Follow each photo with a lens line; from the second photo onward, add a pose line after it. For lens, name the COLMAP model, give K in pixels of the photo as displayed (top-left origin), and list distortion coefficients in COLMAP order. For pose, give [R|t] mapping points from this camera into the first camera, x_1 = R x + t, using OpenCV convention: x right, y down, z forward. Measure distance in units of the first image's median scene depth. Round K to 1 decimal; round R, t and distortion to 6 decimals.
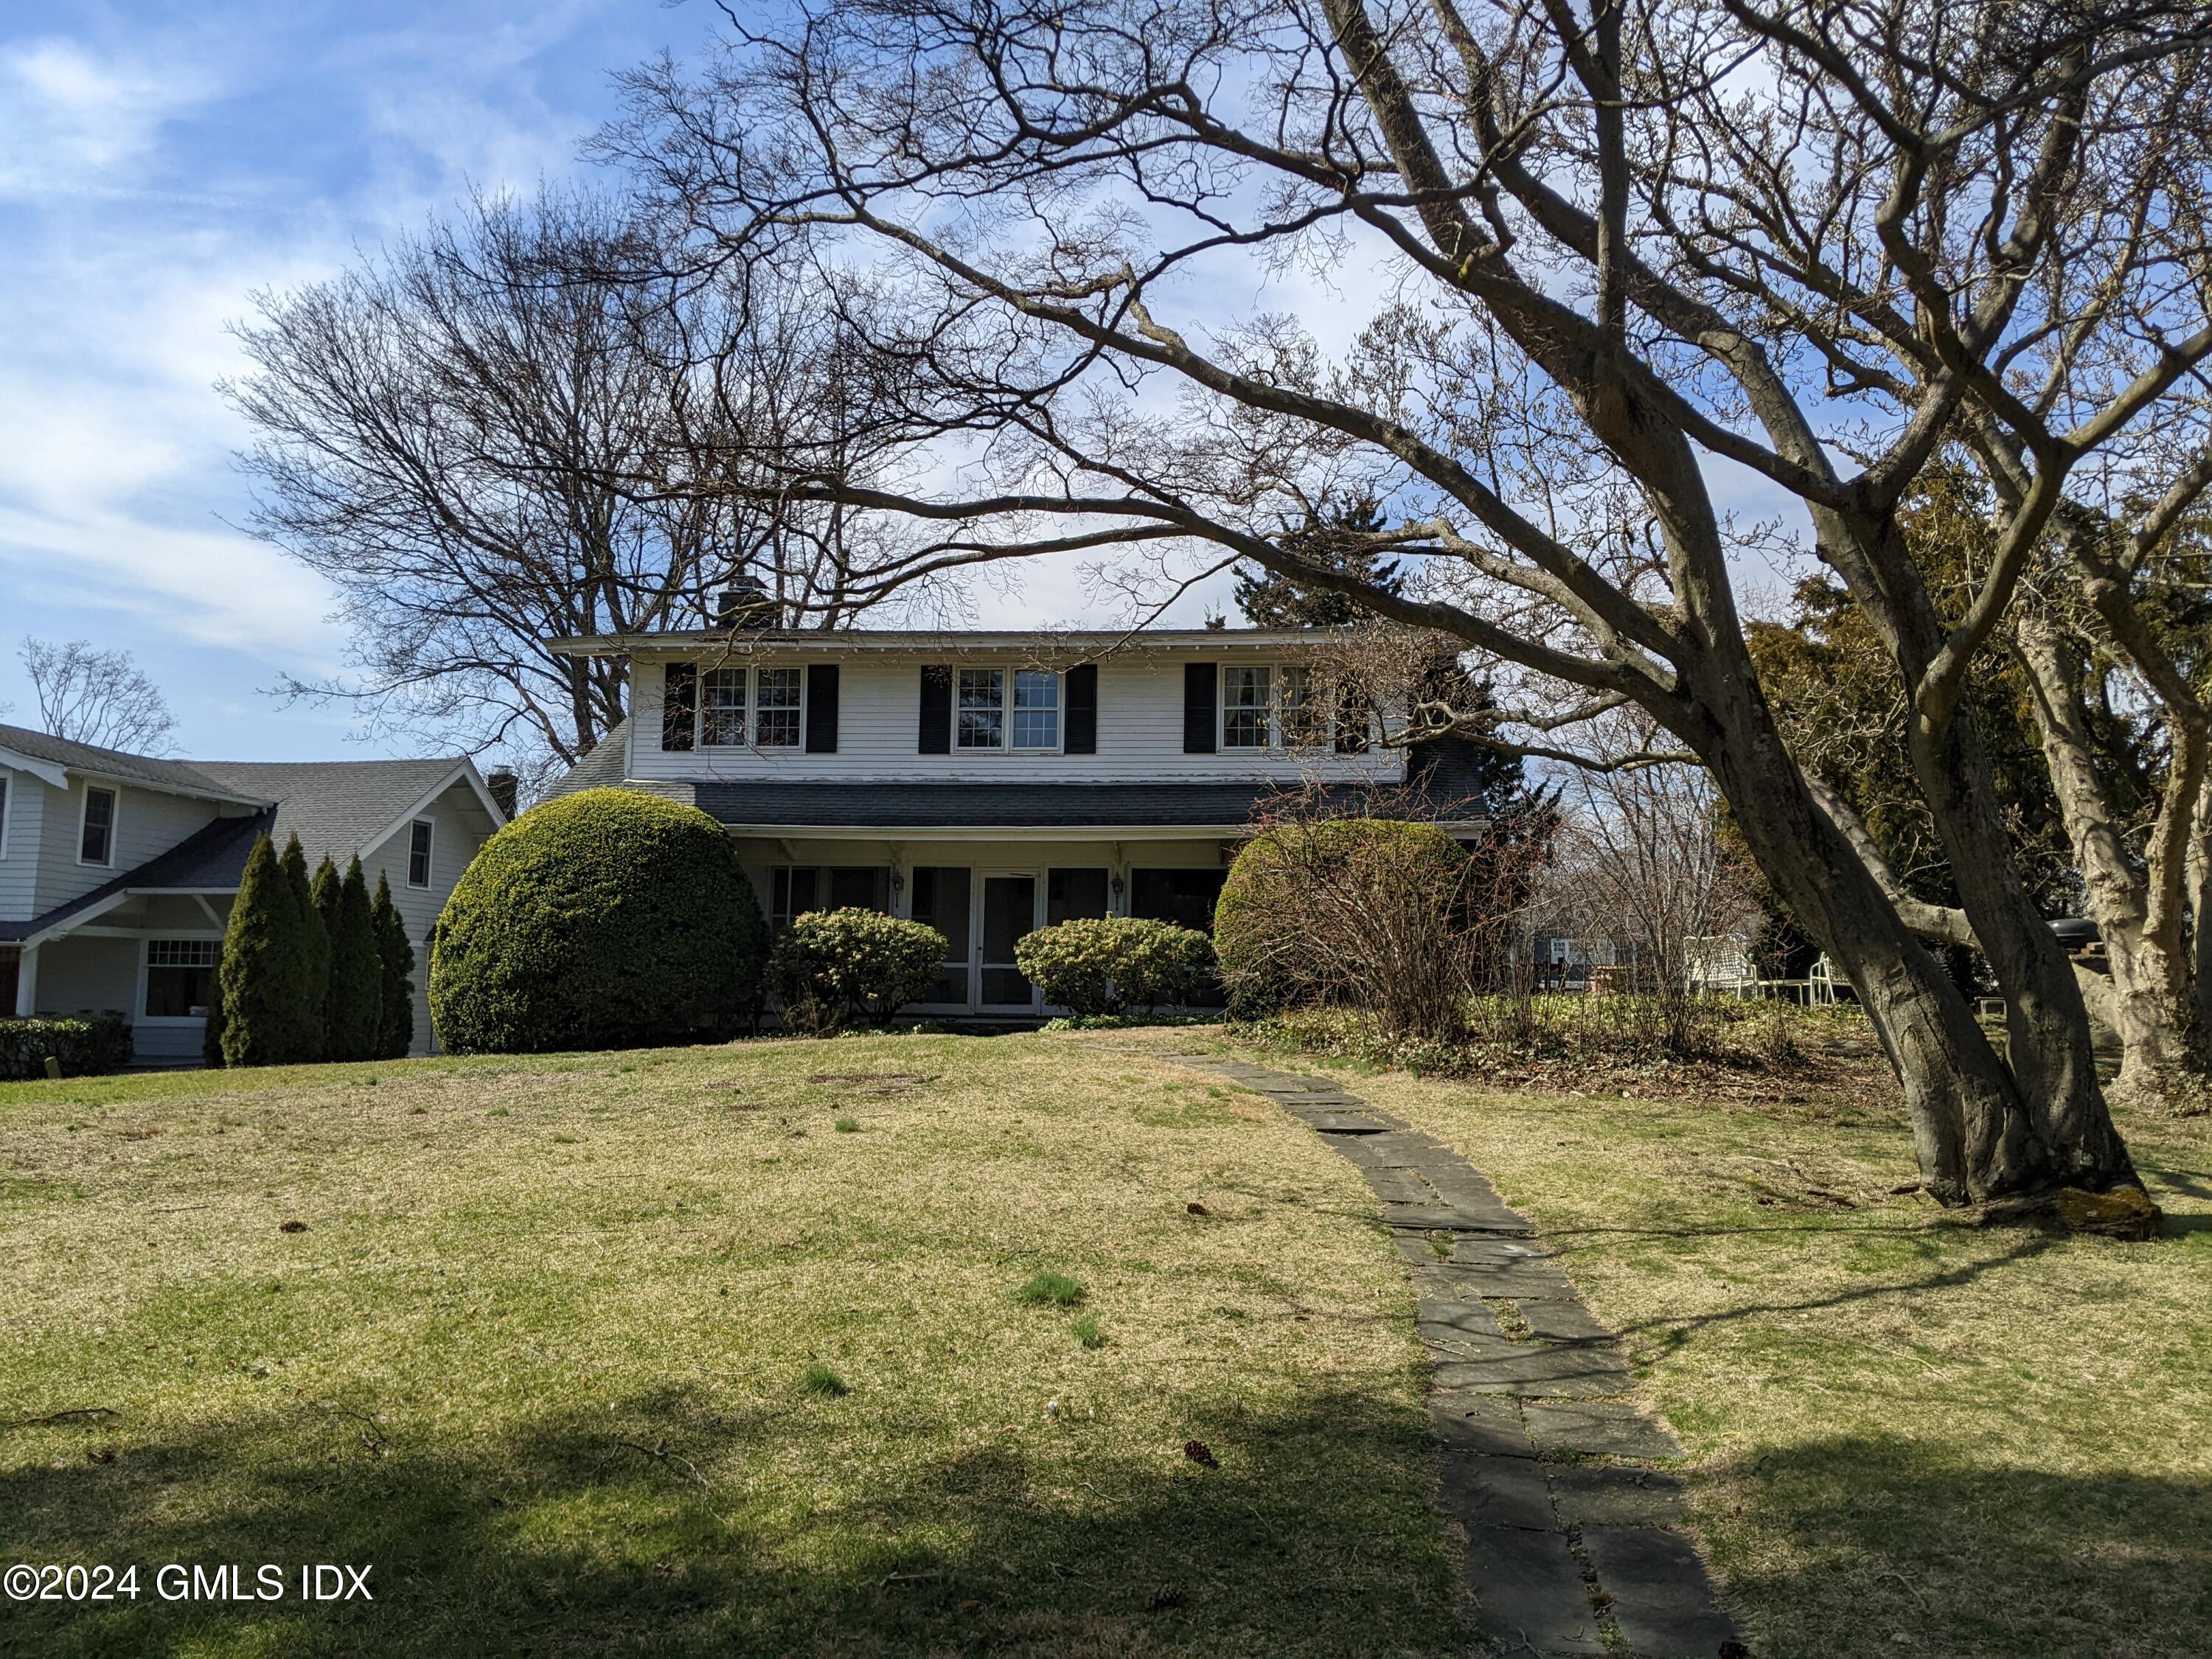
lens RADIAL K [[1750.6, 0, 1106.0], [0, 1750.6, 829.5], [0, 0, 1]] dist [0.102445, -0.161780]
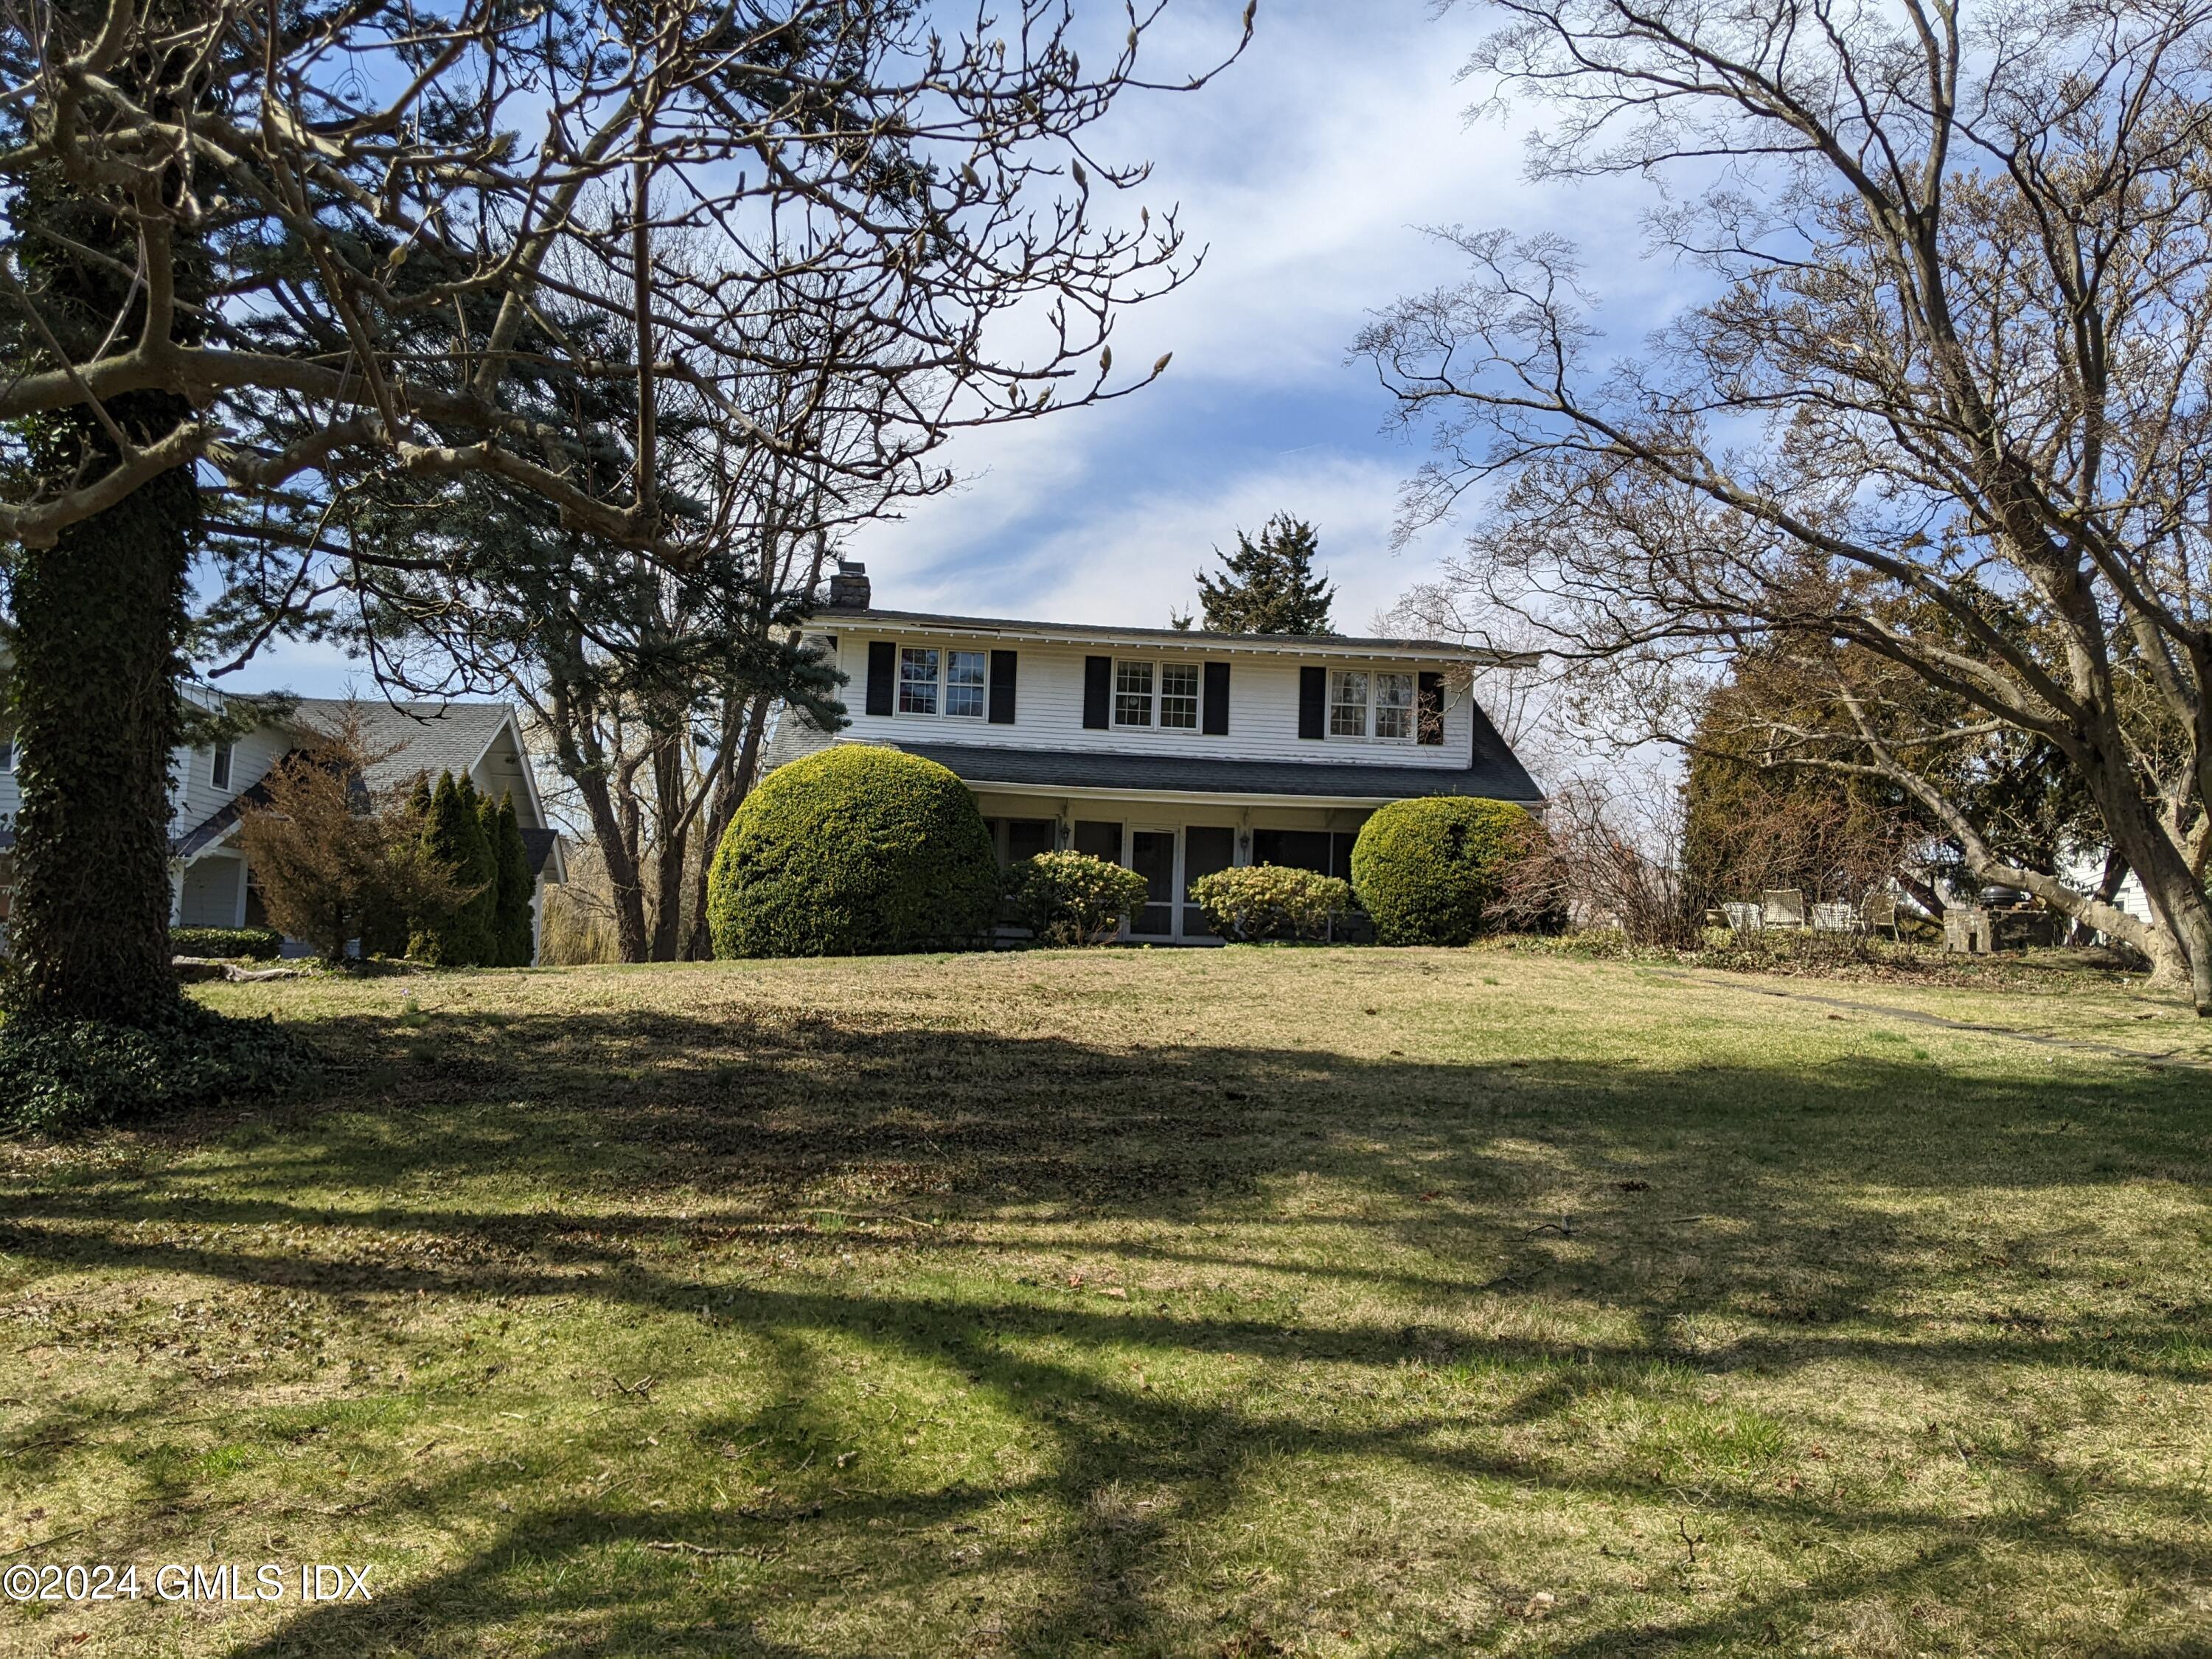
lens RADIAL K [[1750.6, 0, 1106.0], [0, 1750.6, 829.5], [0, 0, 1]] dist [0.102445, -0.161780]
pose [[0.979074, 0.038600, 0.199808, -0.338865], [-0.041536, 0.999082, 0.010524, 0.013995], [-0.199218, -0.018603, 0.979779, -0.202084]]
